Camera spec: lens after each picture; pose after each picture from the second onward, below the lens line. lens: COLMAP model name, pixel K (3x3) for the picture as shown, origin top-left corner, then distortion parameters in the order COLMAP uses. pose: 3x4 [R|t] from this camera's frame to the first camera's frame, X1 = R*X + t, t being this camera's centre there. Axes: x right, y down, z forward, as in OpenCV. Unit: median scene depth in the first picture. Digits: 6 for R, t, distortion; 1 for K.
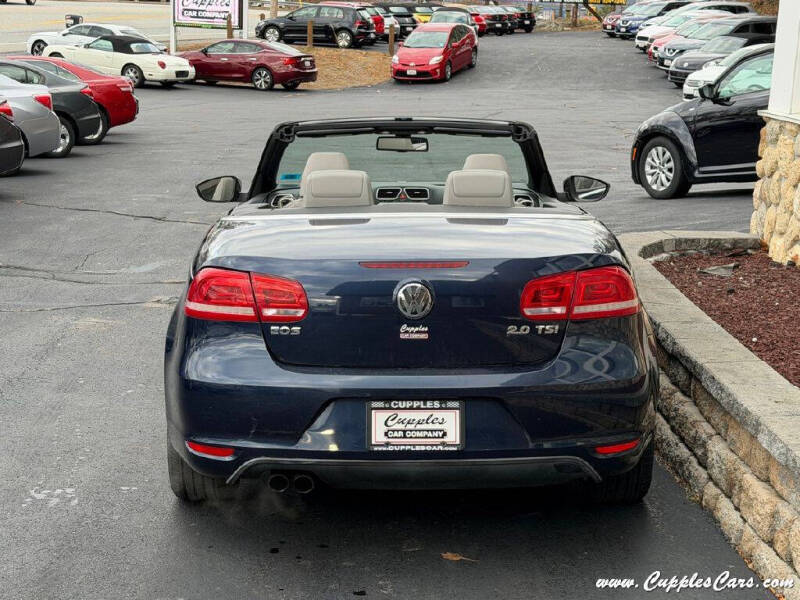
lens RADIAL K [[2386.8, 0, 397.6], [0, 2386.8, 308.3], [0, 0, 1]] dist [0.825943, 0.000000]
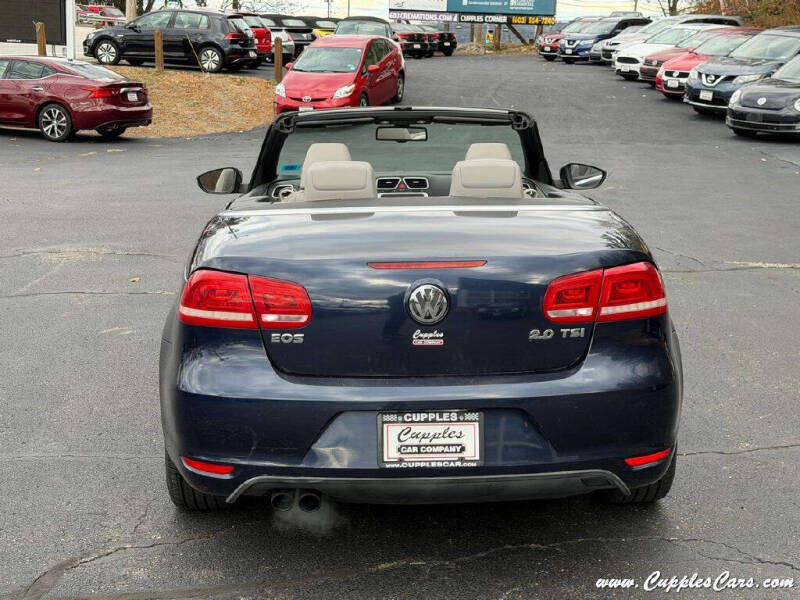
lens RADIAL K [[1317.8, 0, 397.1], [0, 1317.8, 298.1], [0, 0, 1]] dist [0.289965, 0.000000]
pose [[0.998341, -0.011371, 0.056447, 0.008931], [0.007989, 0.998179, 0.059784, -0.065665], [-0.057024, -0.059234, 0.996614, 0.610430]]
